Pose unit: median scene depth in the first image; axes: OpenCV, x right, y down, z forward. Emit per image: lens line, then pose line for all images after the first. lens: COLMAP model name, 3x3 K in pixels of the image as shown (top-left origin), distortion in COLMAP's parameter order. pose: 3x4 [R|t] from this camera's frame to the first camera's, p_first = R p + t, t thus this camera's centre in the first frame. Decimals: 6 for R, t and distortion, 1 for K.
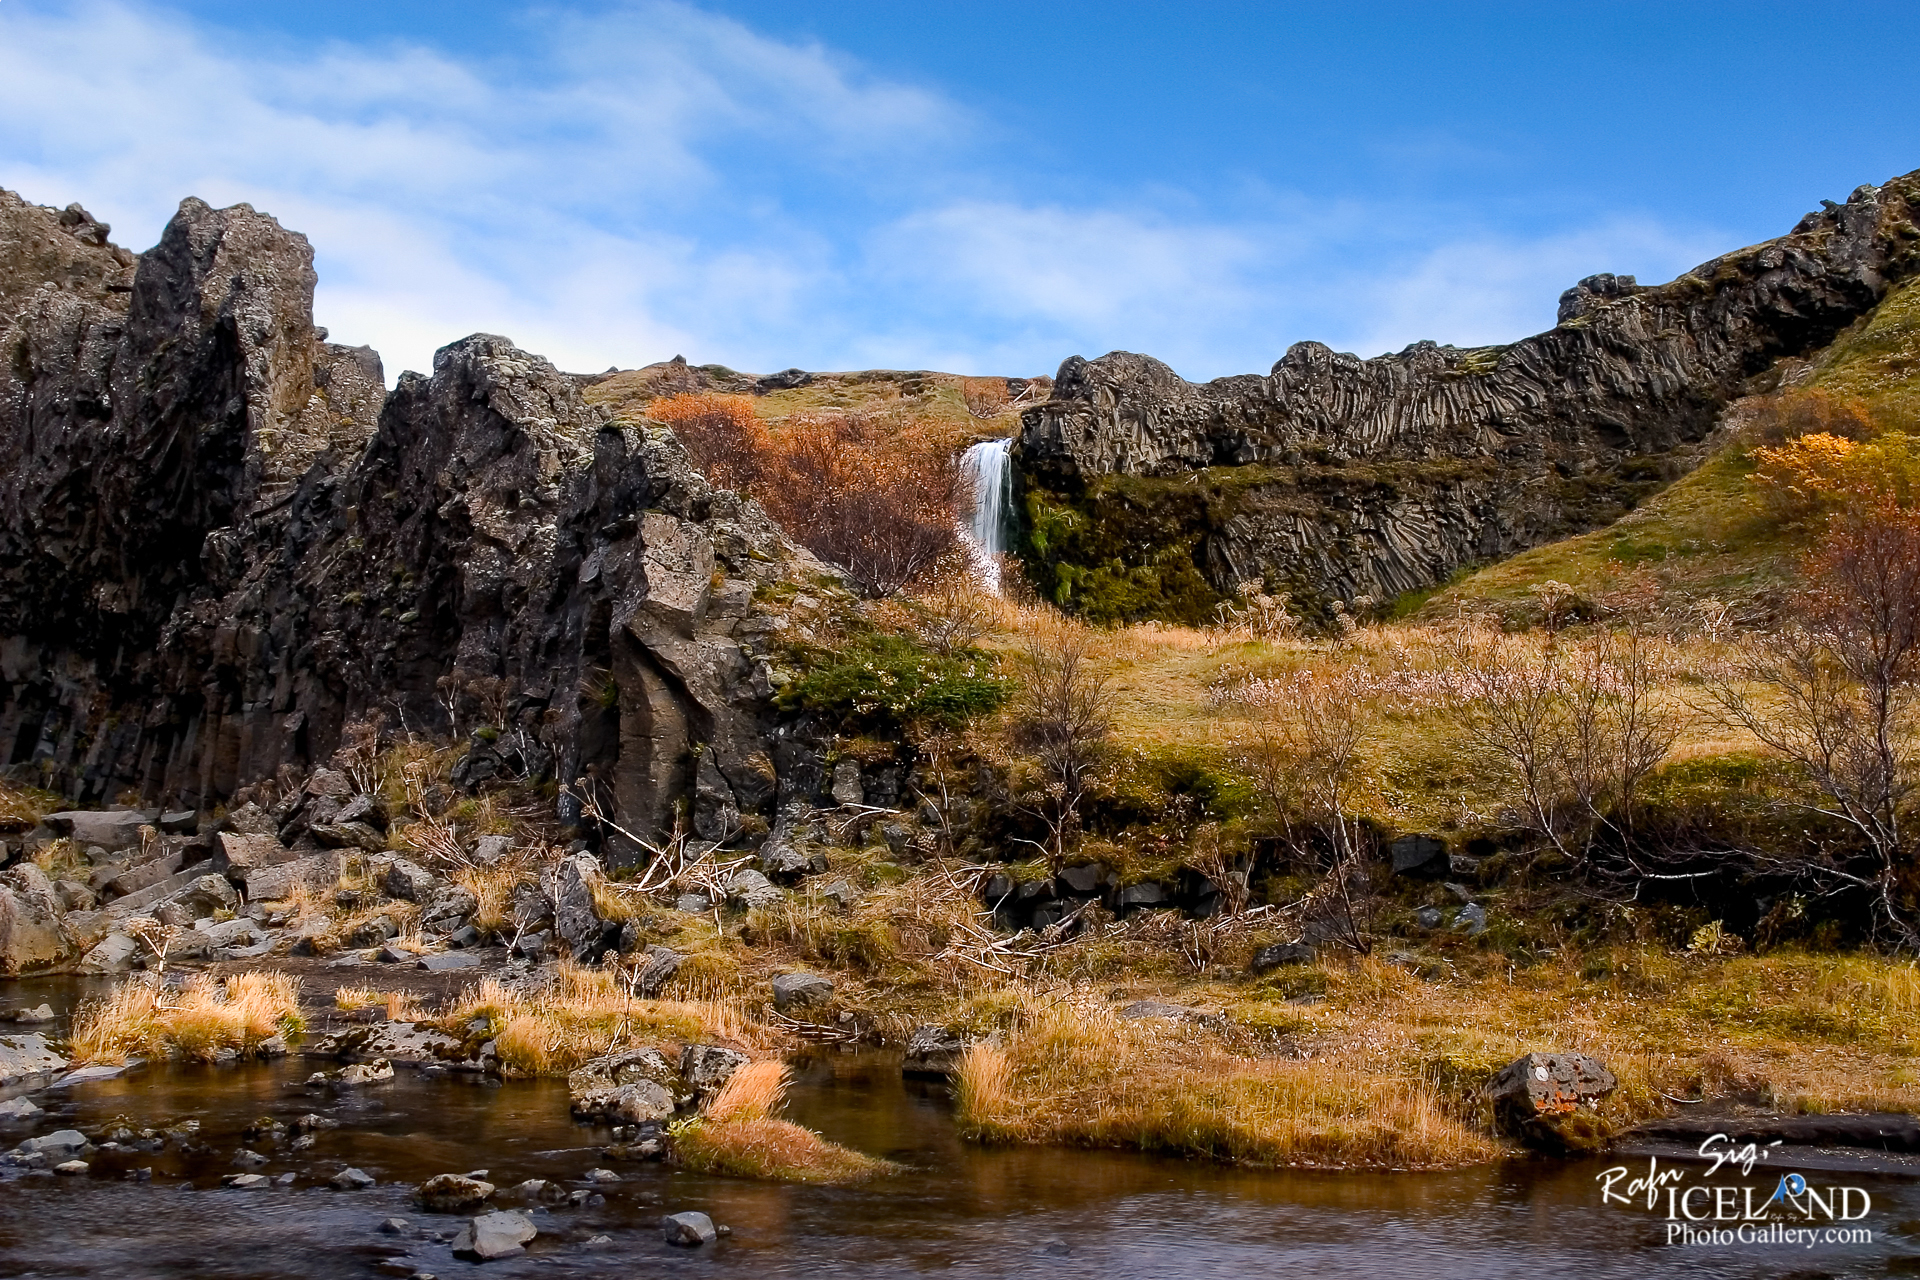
lens RADIAL K [[2458.9, 0, 964.6], [0, 2458.9, 586.1], [0, 0, 1]] dist [-0.194211, 0.218852]
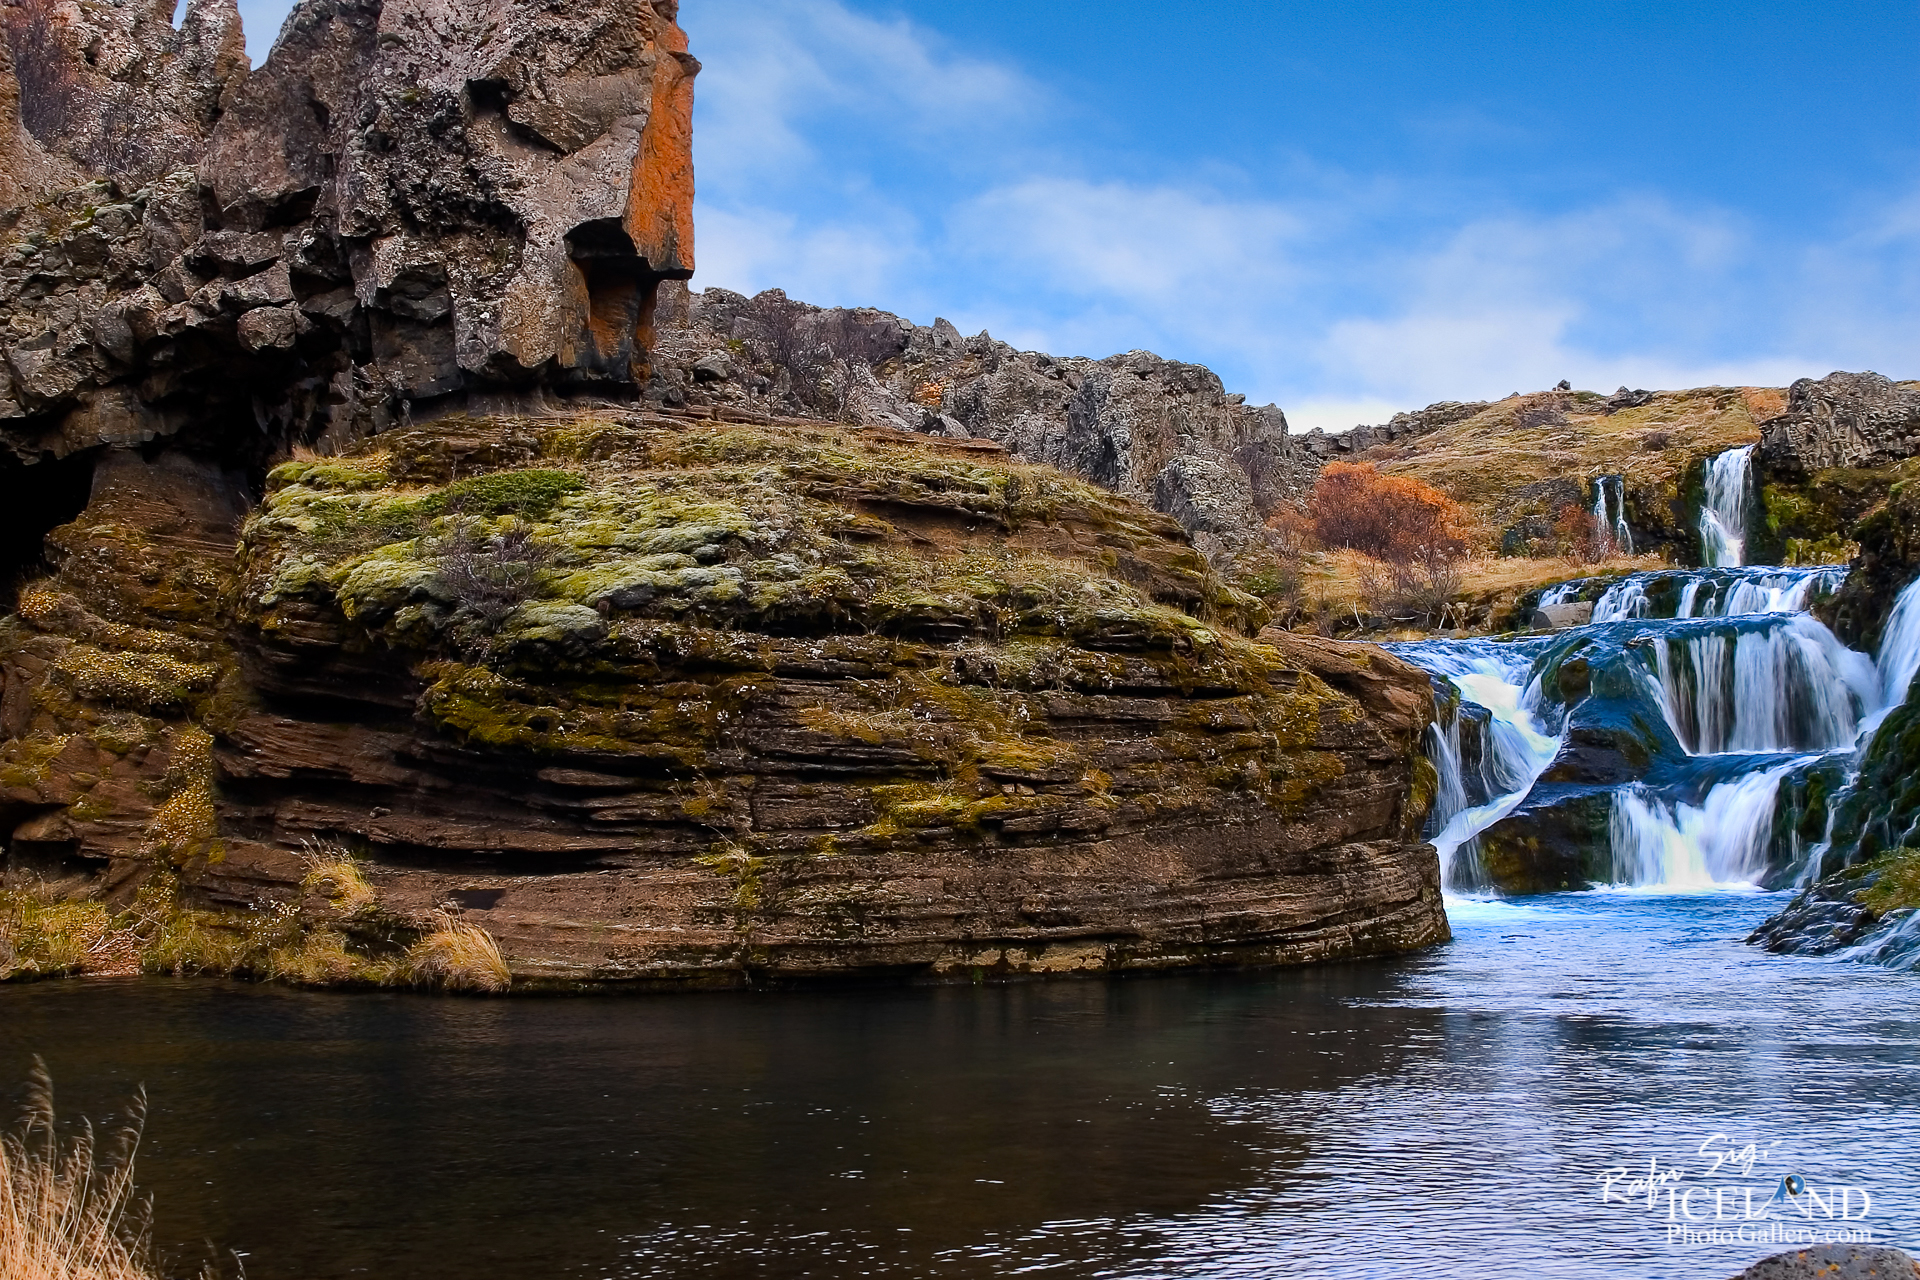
lens RADIAL K [[2706.5, 0, 960.0], [0, 2706.5, 640.0], [0, 0, 1]] dist [-0.080440, 0.169498]
pose [[0.912220, -0.036814, -0.408043, 0.219551], [0.043504, 0.999028, 0.007126, 0.015292], [0.407384, -0.024252, 0.912935, -0.488543]]
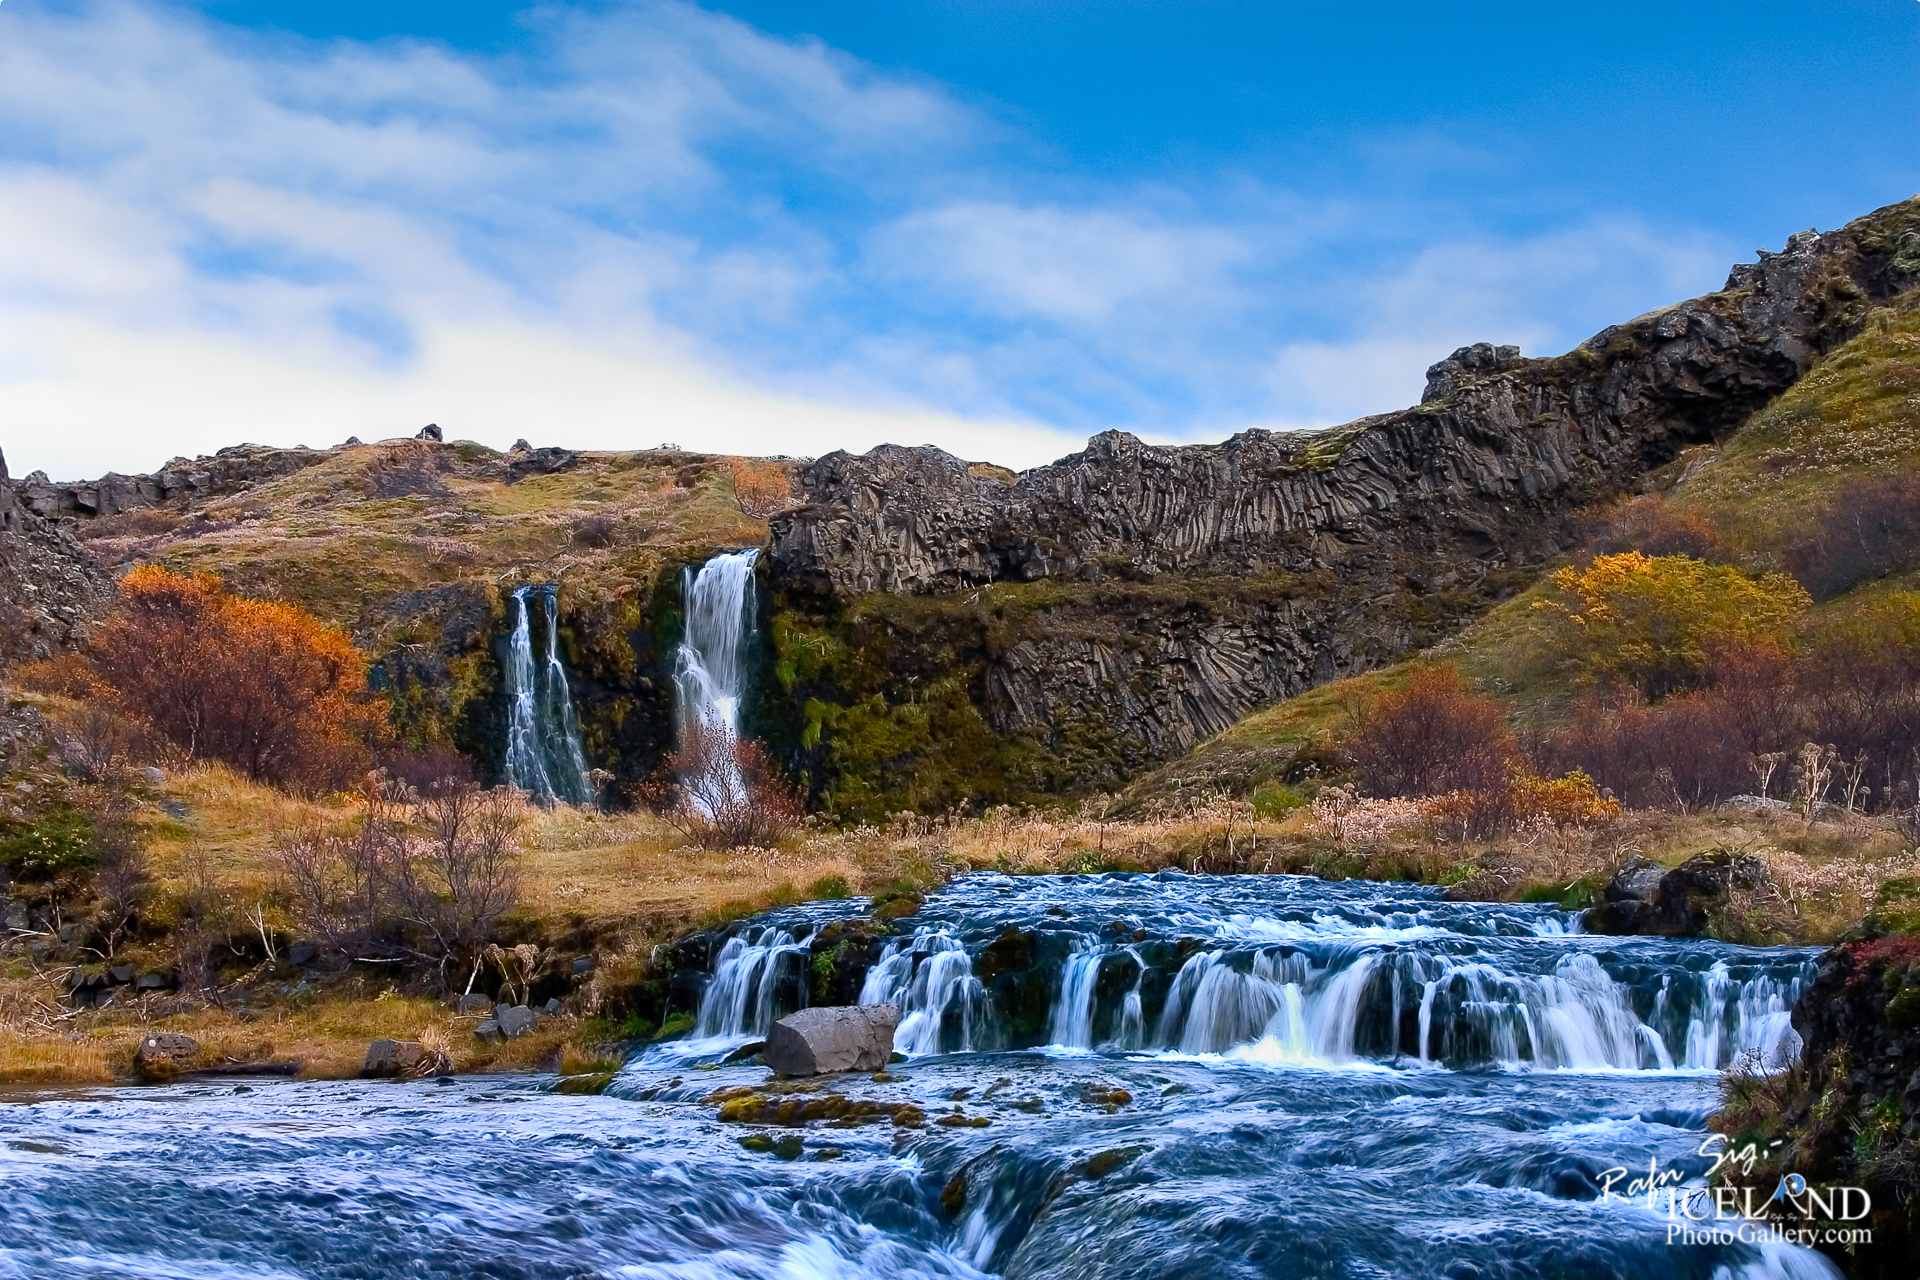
lens RADIAL K [[3715.3, 0, 960.0], [0, 3715.3, 640.0], [0, 0, 1]] dist [-0.022245, 0.162536]
pose [[0.999575, -0.002588, -0.029039, 0.127357], [0.002153, 0.999885, -0.015013, -0.010723], [0.029075, 0.014944, 0.999466, -0.262484]]
